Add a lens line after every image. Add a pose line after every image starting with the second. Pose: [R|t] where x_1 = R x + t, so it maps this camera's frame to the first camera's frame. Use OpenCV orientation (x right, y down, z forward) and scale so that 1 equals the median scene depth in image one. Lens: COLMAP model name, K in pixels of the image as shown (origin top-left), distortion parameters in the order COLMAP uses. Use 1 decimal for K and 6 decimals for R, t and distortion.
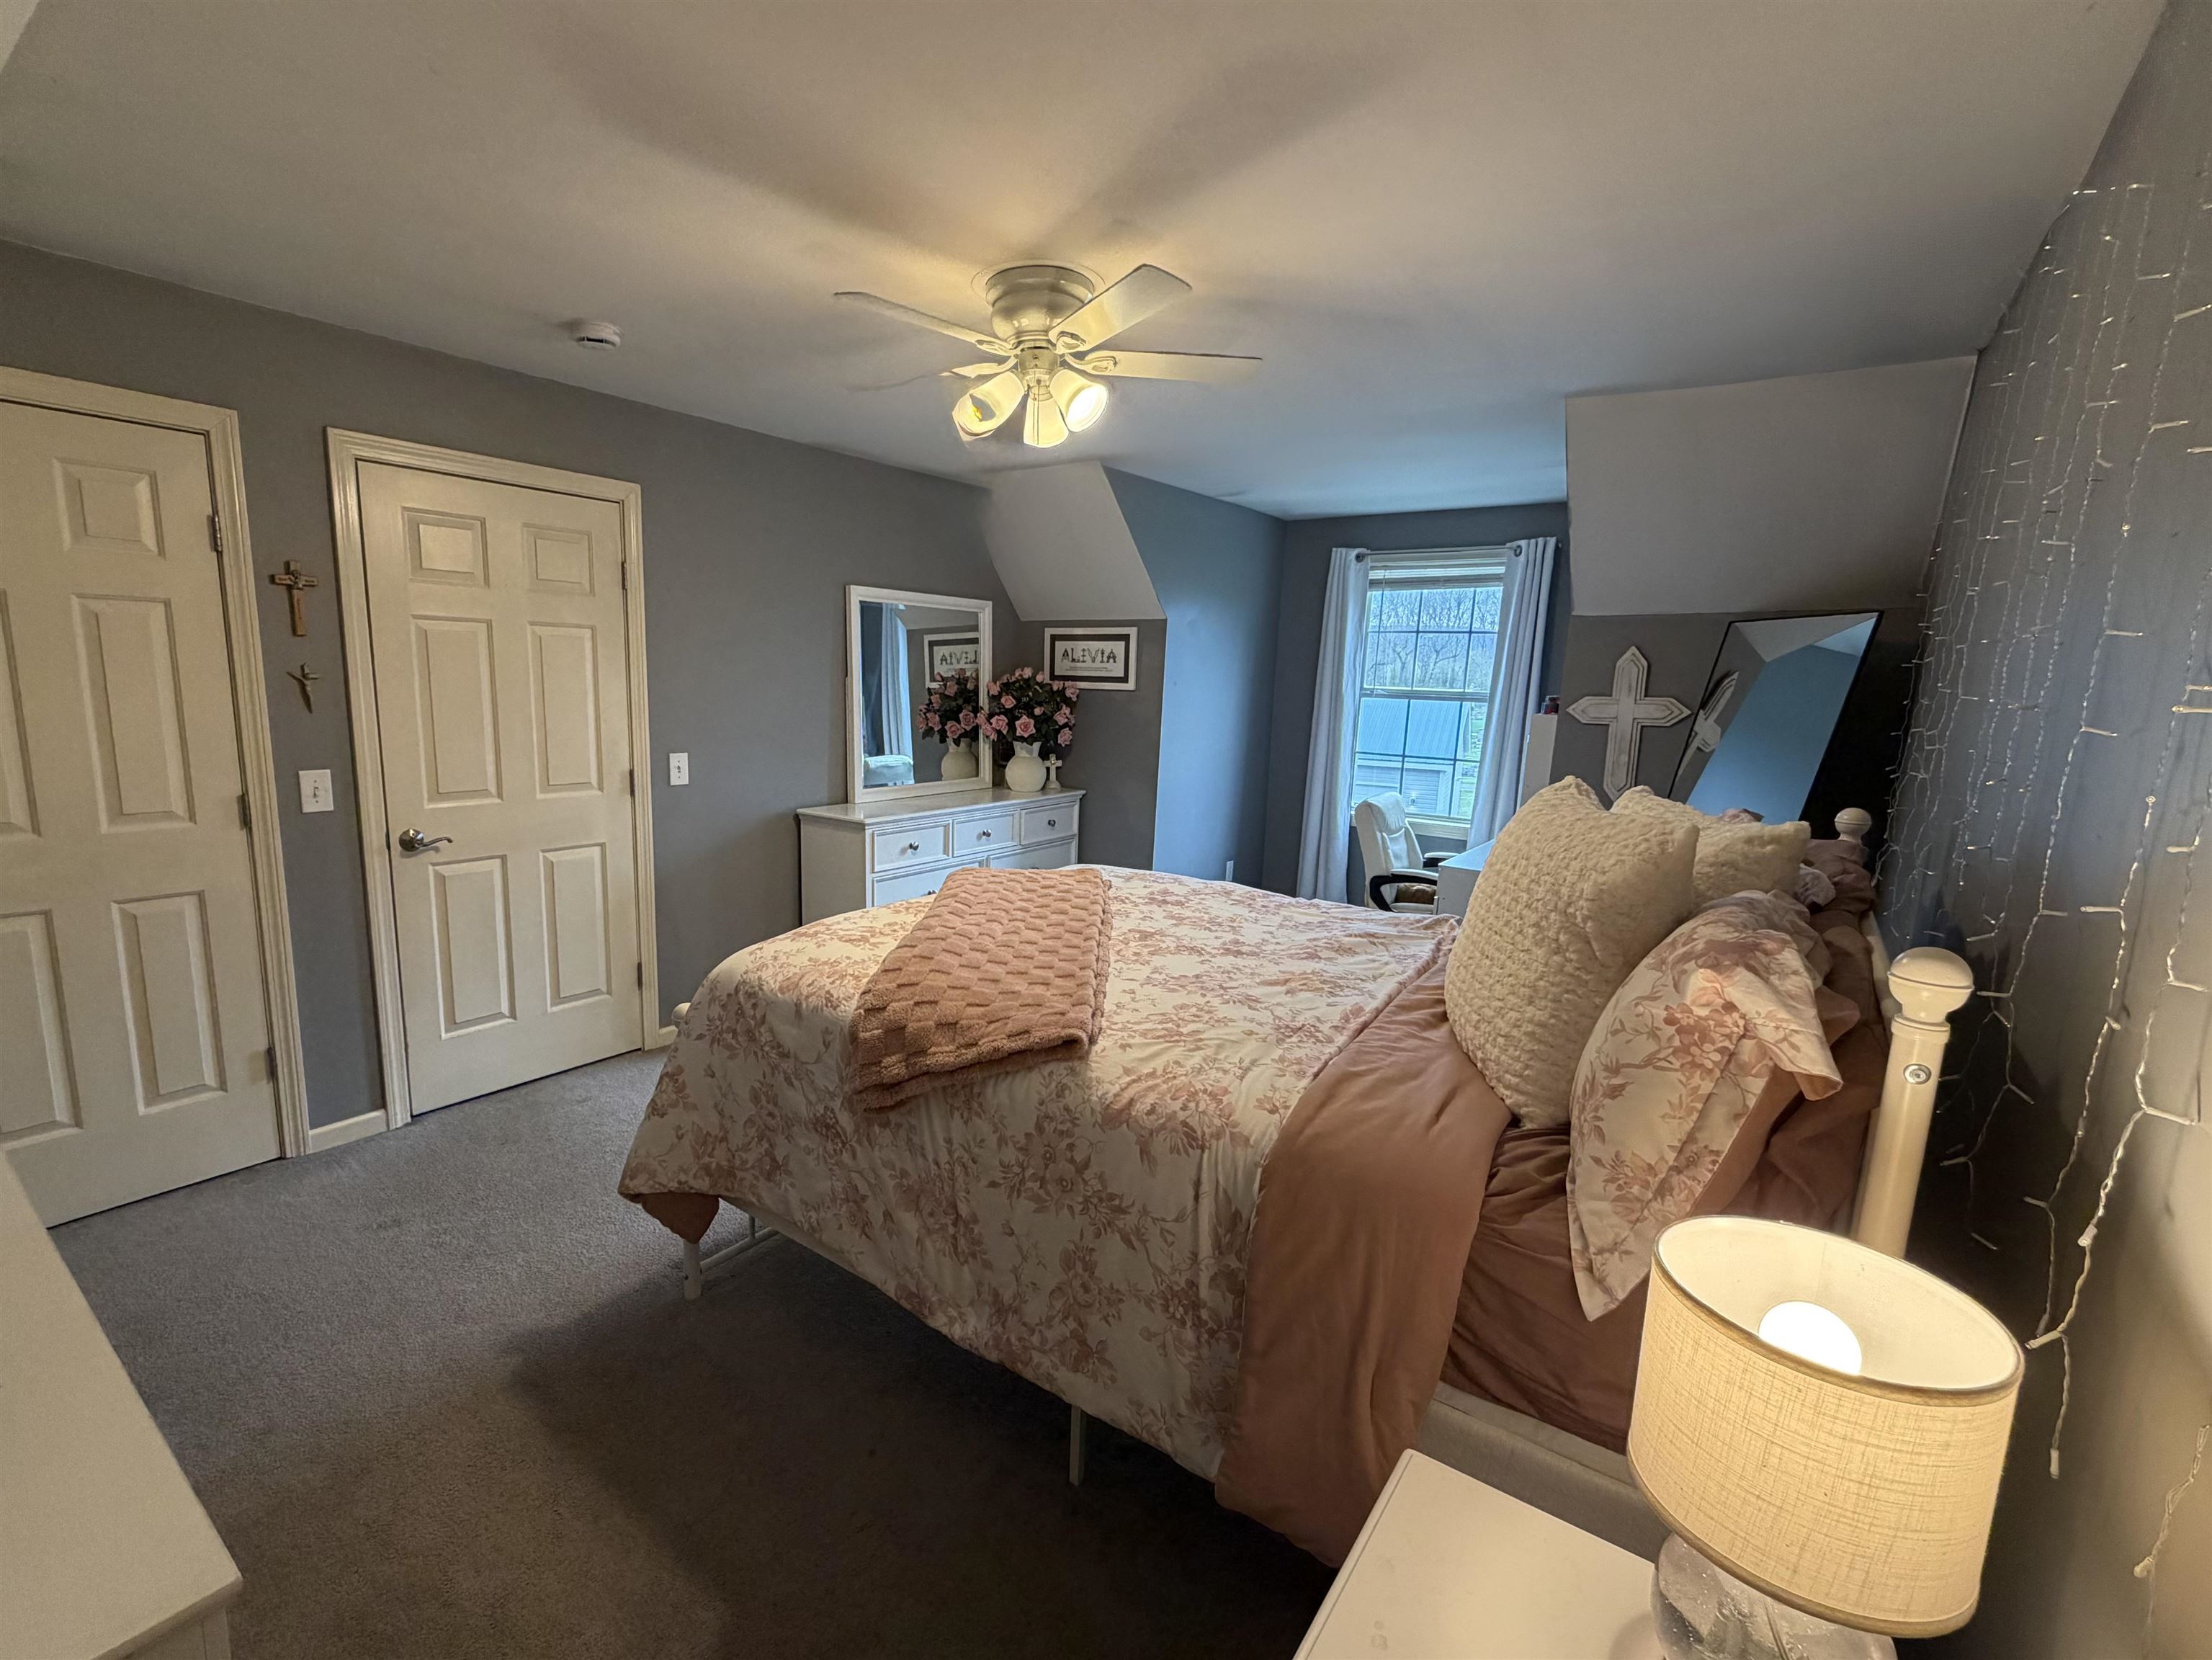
lens RADIAL K [[1009.8, 0, 1099.7], [0, 1009.8, 848.1], [0, 0, 1]] dist [0.002672, 0.000037]
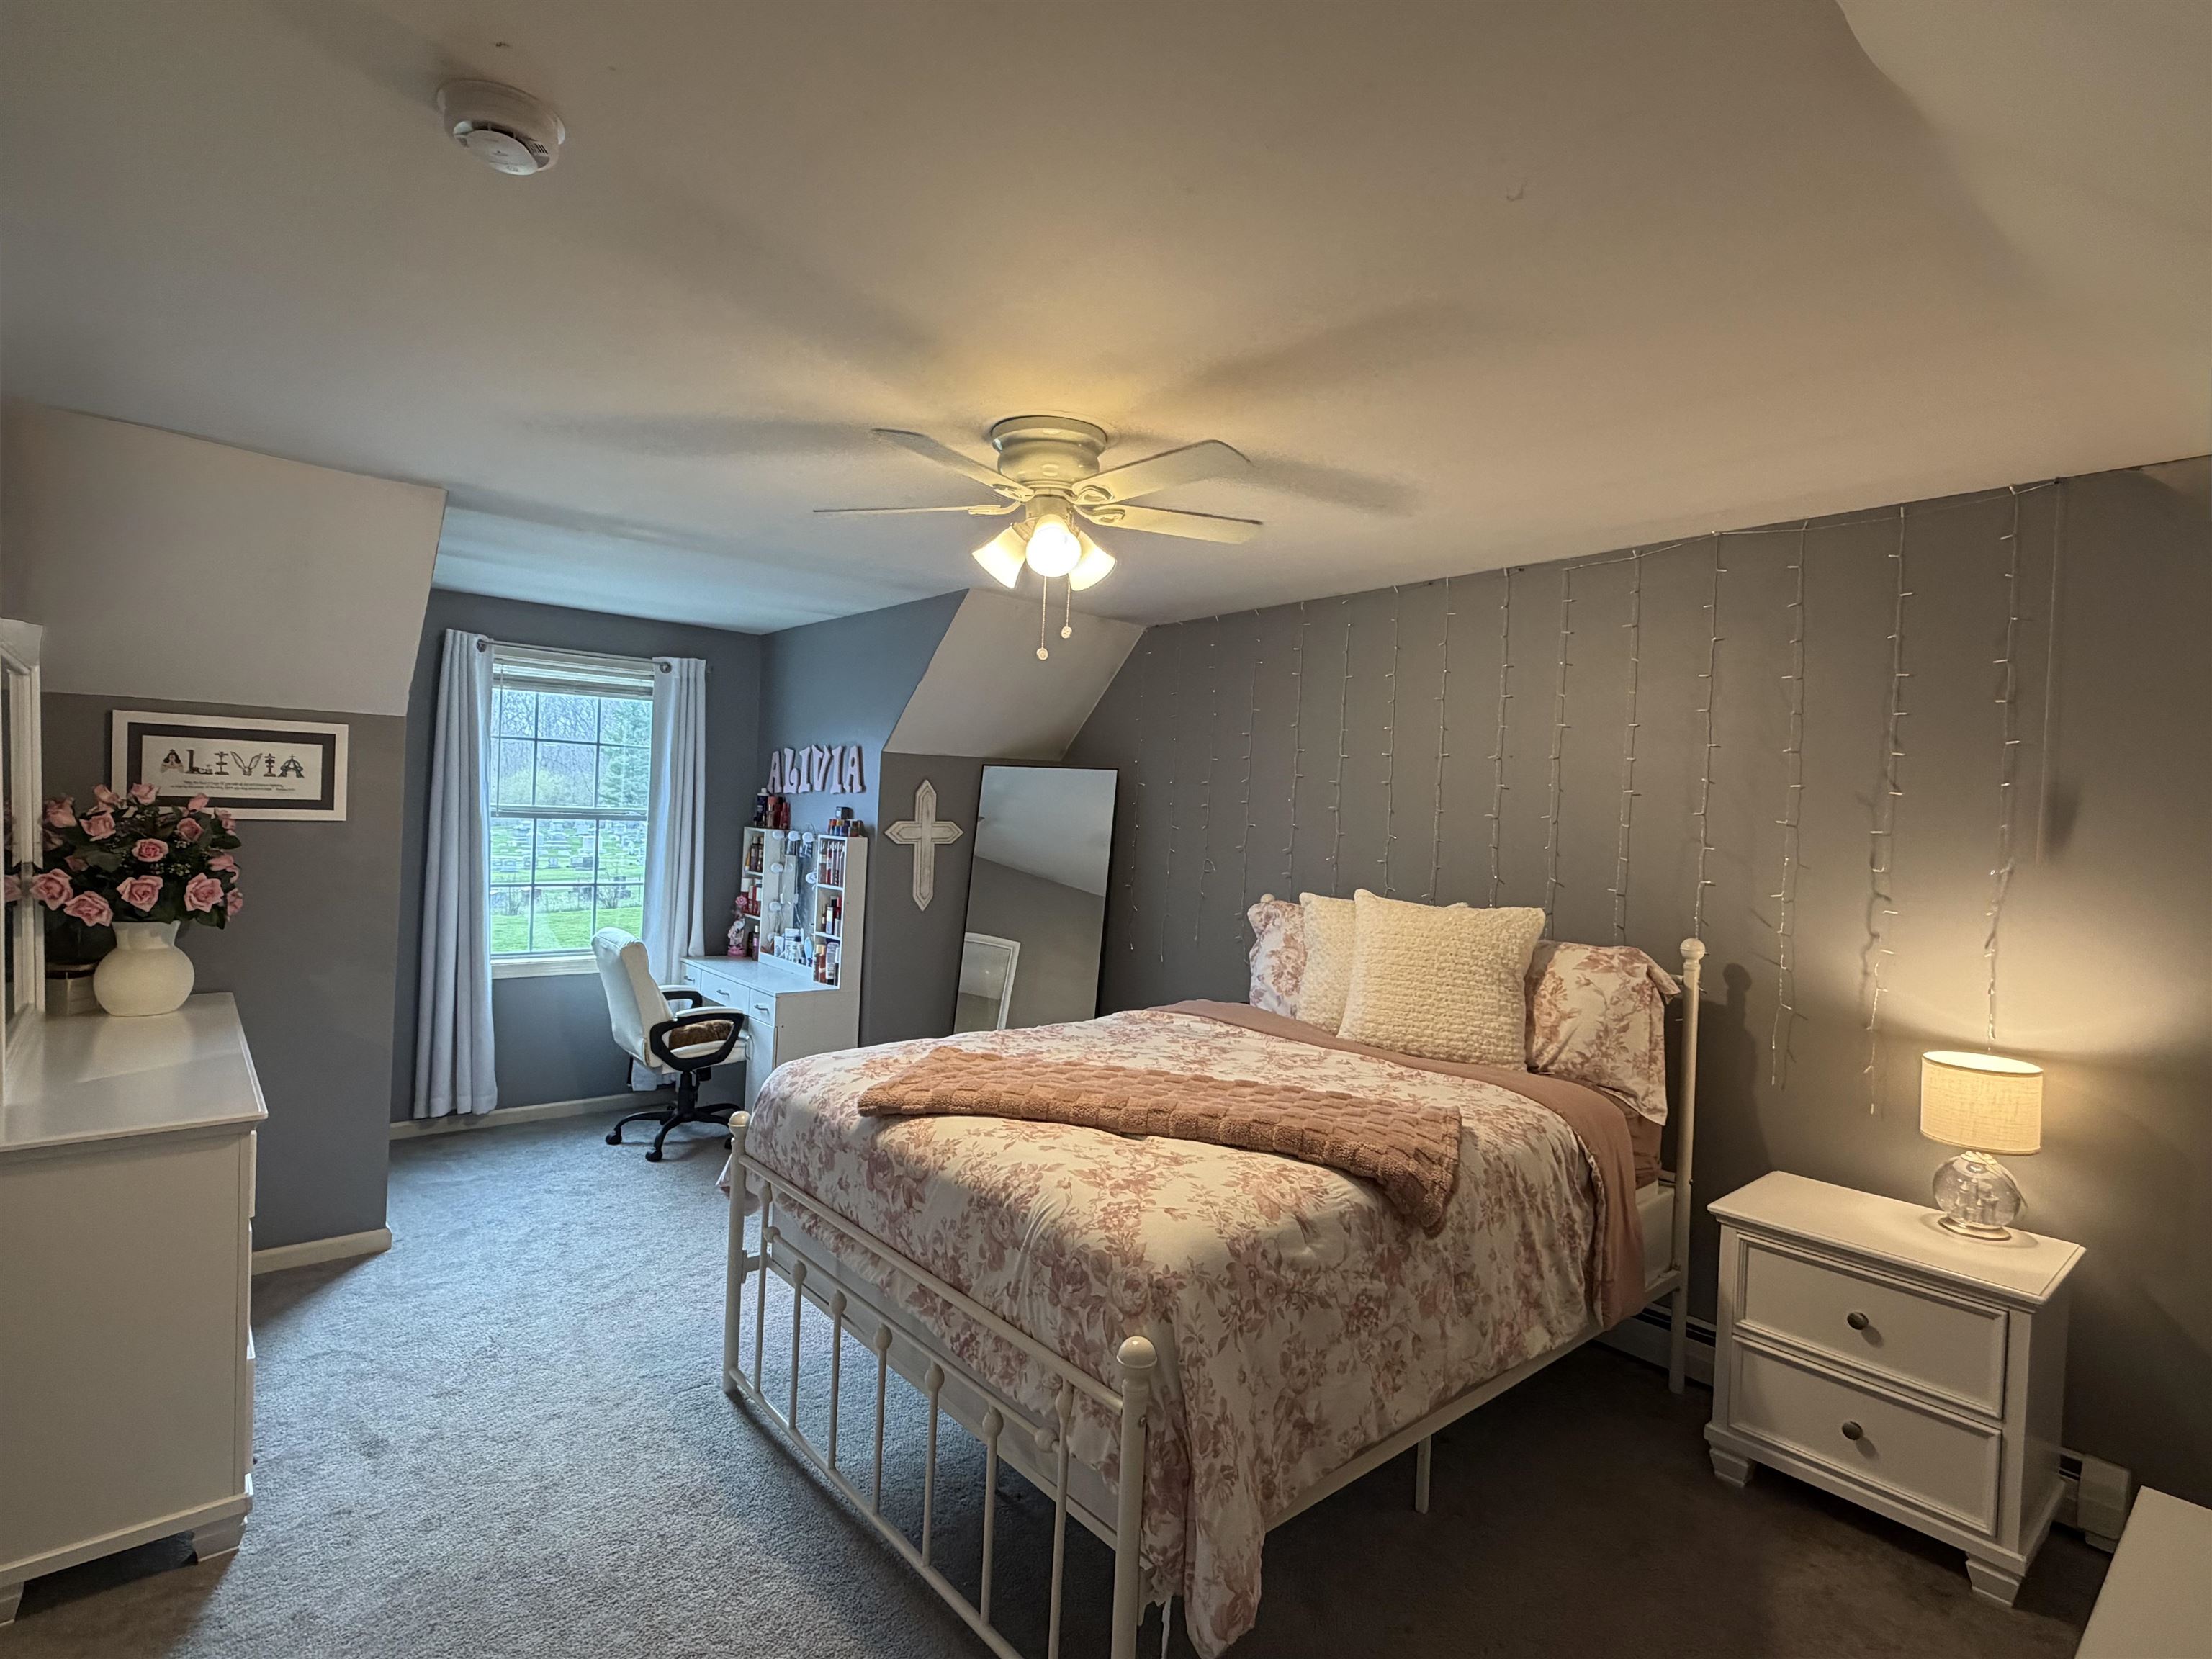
lens RADIAL K [[1095.3, 0, 1100.4], [0, 1095.3, 824.1], [0, 0, 1]] dist [-0.000815, -0.000018]
pose [[0.234112, -0.032360, 0.971671, -0.520856], [0.133483, 0.991051, 0.000845, -0.089841], [-0.963002, 0.129504, 0.236337, 0.370228]]
